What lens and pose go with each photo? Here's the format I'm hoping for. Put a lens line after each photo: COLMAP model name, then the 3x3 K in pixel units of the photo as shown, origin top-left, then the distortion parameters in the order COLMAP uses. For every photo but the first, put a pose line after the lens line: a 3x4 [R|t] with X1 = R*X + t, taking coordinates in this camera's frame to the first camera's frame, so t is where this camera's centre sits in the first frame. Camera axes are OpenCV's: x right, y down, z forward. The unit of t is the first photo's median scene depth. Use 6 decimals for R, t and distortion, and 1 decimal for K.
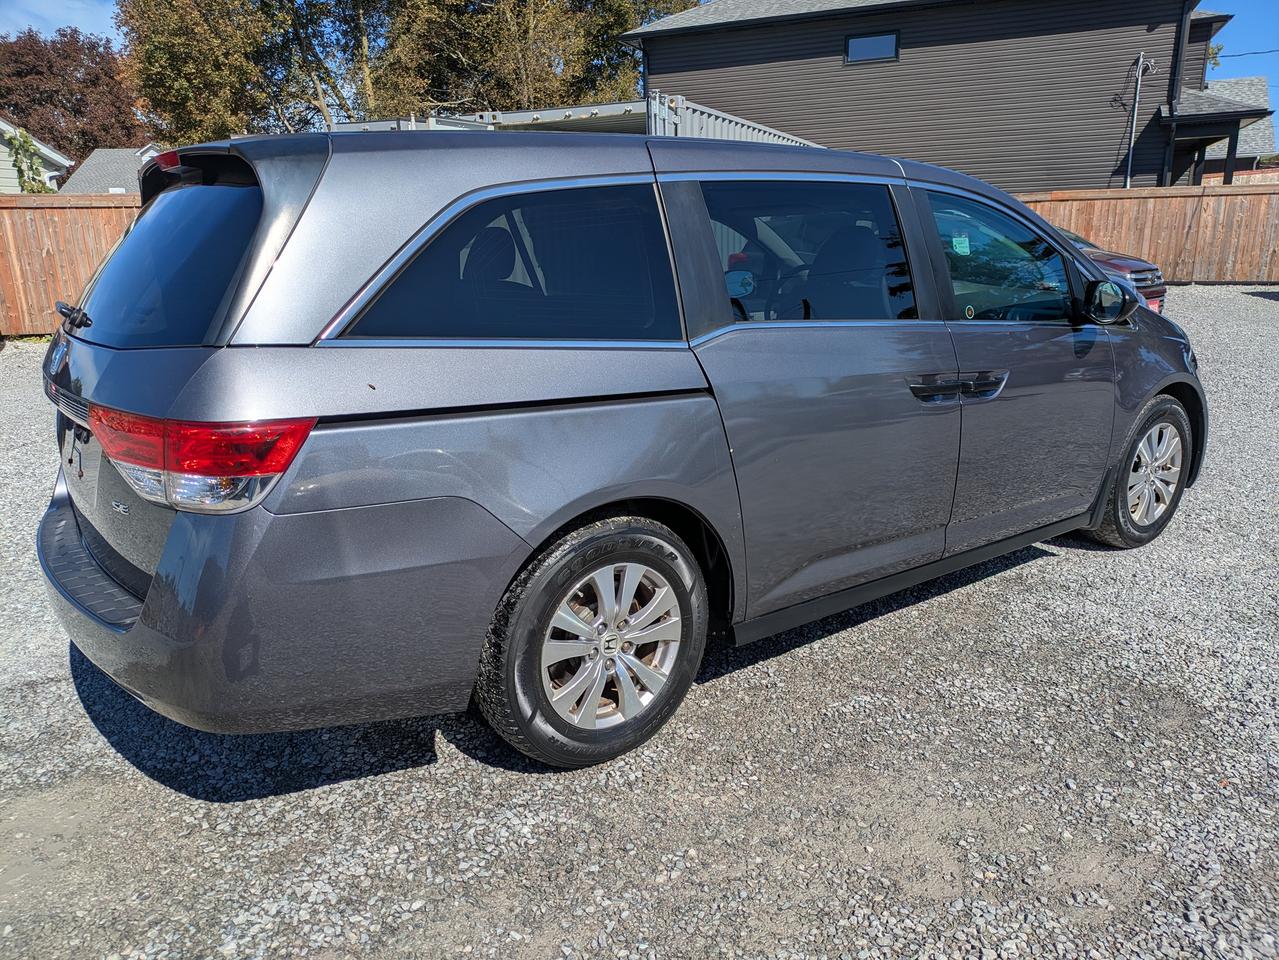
lens RADIAL K [[934.6, 0, 623.5], [0, 934.6, 476.8], [0, 0, 1]] dist [0.026813, 0.004221]
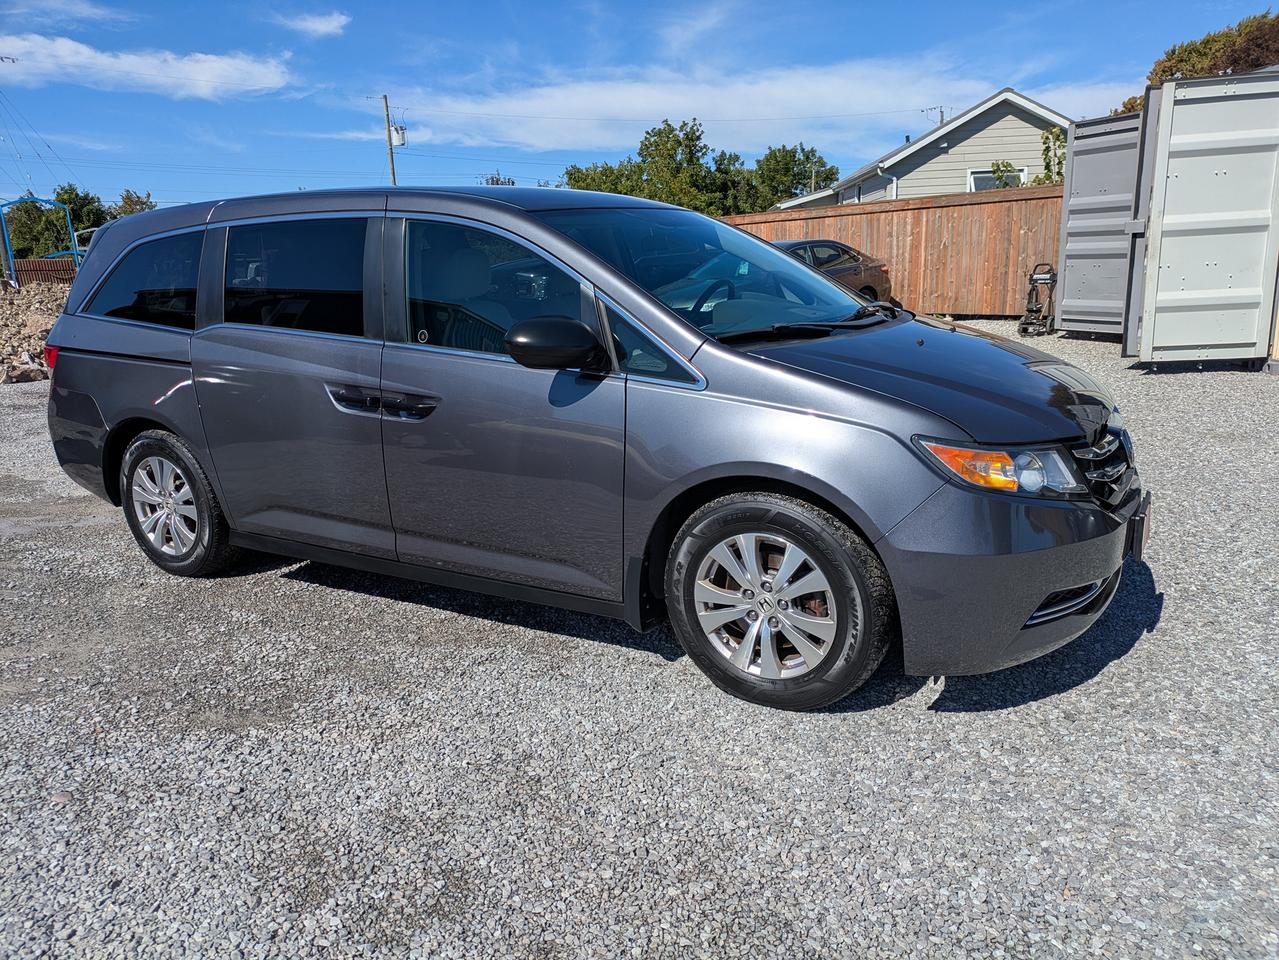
lens RADIAL K [[957.1, 0, 639.5], [0, 957.1, 480.0], [0, 0, 1]] dist [0.027125, -0.014127]
pose [[0.381146, 0.213777, -0.899459, 0.372499], [-0.194835, 0.969622, 0.147891, -0.057451], [0.903752, 0.118878, 0.411219, 0.207499]]
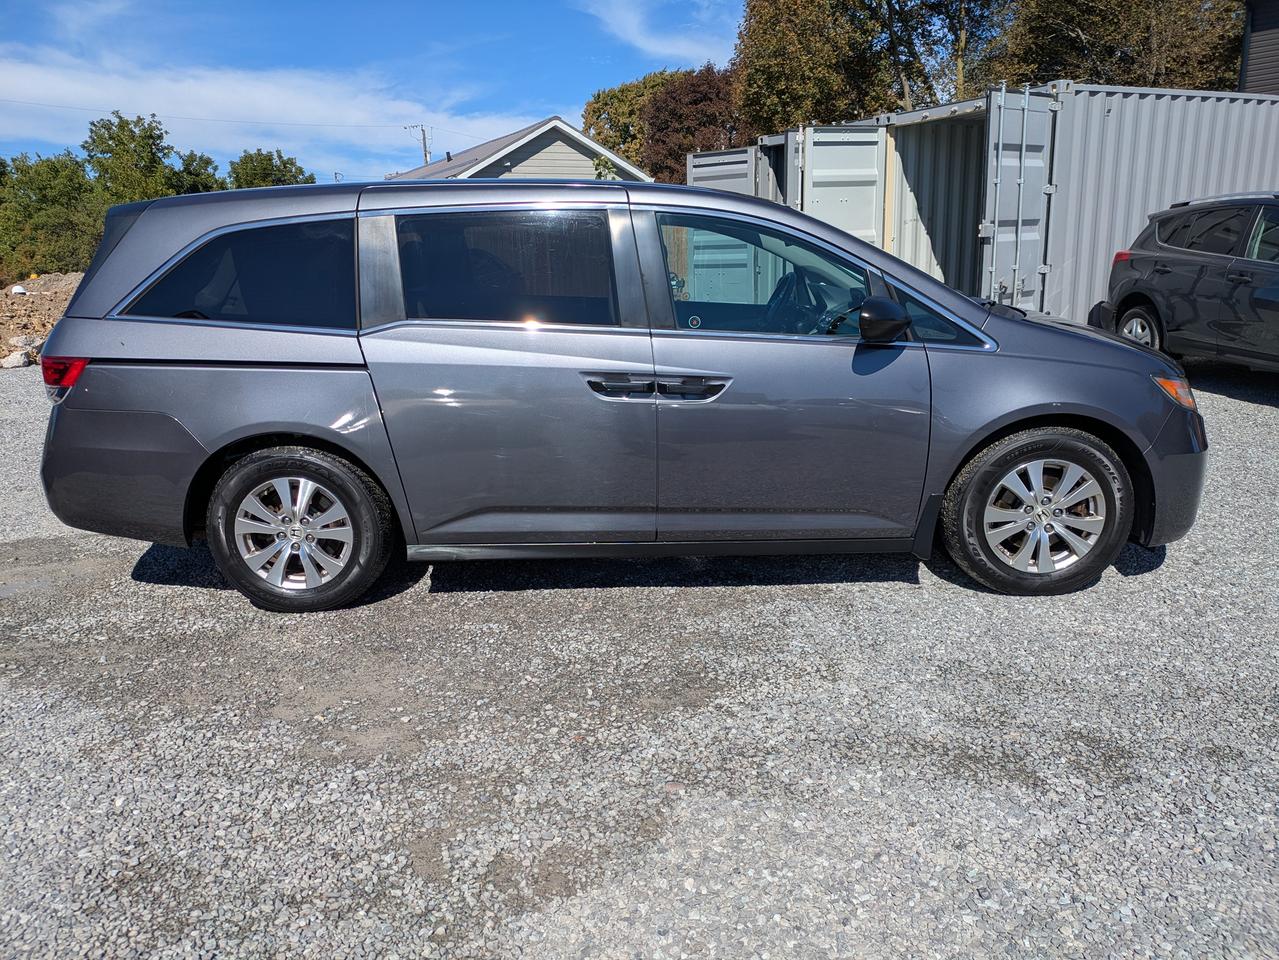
lens RADIAL K [[947.3, 0, 633.4], [0, 947.3, 481.0], [0, 0, 1]] dist [0.018755, -0.004668]
pose [[0.802929, 0.137574, -0.579981, 0.253208], [-0.133699, 0.989776, 0.049685, -0.009265], [0.580886, 0.037649, 0.813114, 0.017882]]
